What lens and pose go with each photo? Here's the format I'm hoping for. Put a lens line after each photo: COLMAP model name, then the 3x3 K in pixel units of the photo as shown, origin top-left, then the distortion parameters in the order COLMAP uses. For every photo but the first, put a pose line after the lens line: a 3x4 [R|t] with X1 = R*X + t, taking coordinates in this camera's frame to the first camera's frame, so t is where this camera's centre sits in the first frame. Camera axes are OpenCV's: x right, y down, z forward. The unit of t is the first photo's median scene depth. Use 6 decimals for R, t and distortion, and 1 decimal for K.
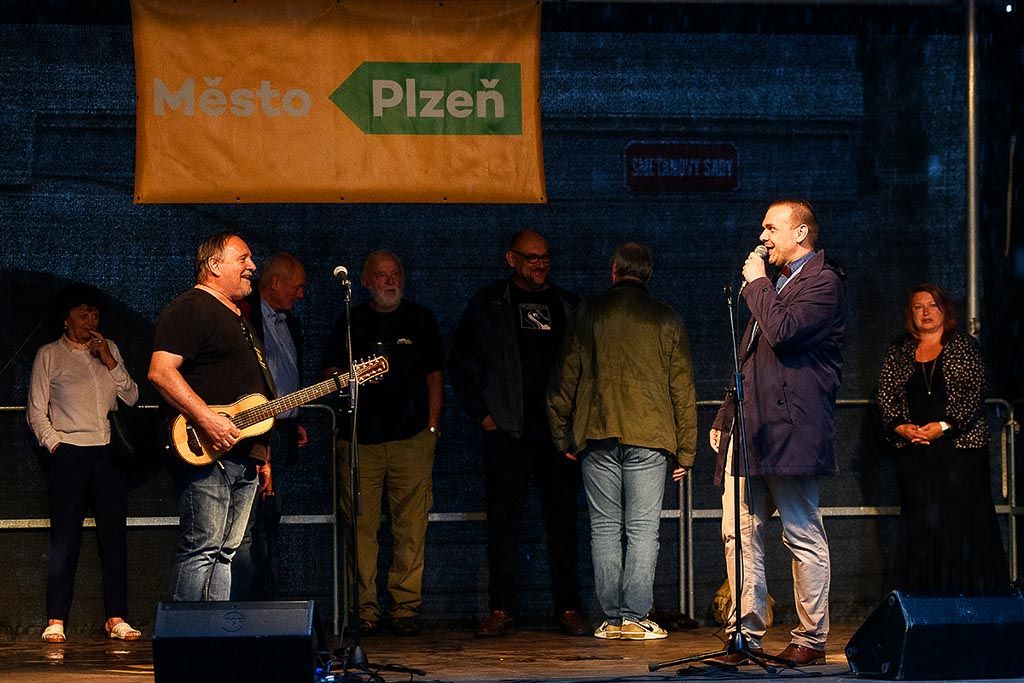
lens RADIAL K [[3784.7, 0, 516.1], [0, 3784.7, 349.1], [0, 0, 1]] dist [0.256101, 0.000000]
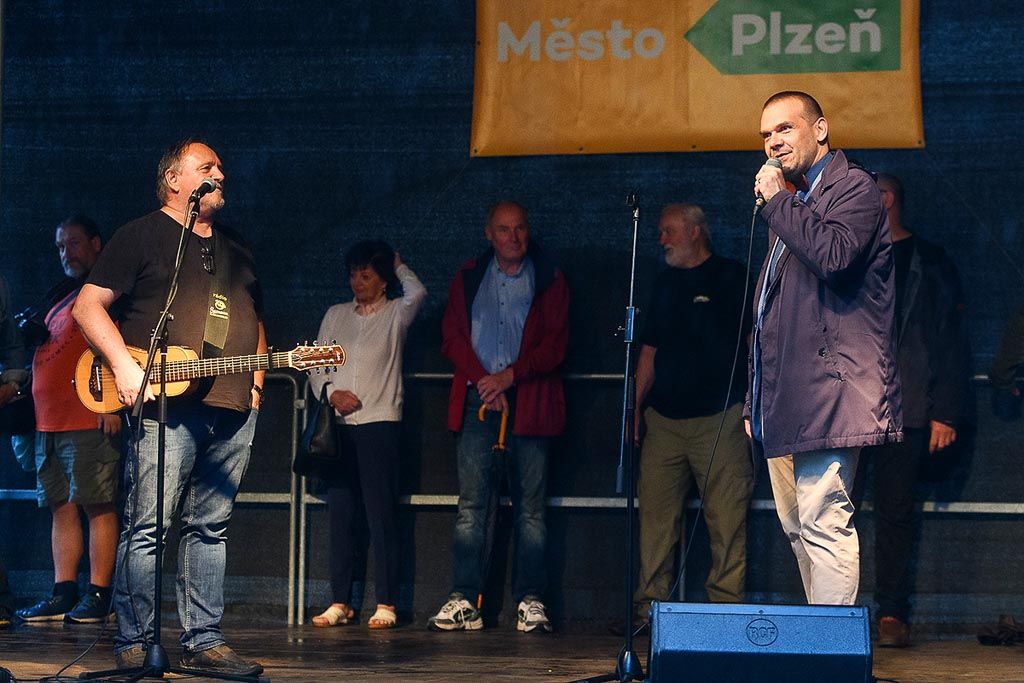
lens RADIAL K [[2768.9, 0, 520.3], [0, 2768.9, 338.1], [0, 0, 1]] dist [-0.155334, 0.000000]
pose [[0.912272, -0.000309, -0.409584, 0.183339], [-0.007779, 0.999806, -0.018081, 0.017539], [0.409510, 0.019681, 0.912093, 0.385894]]
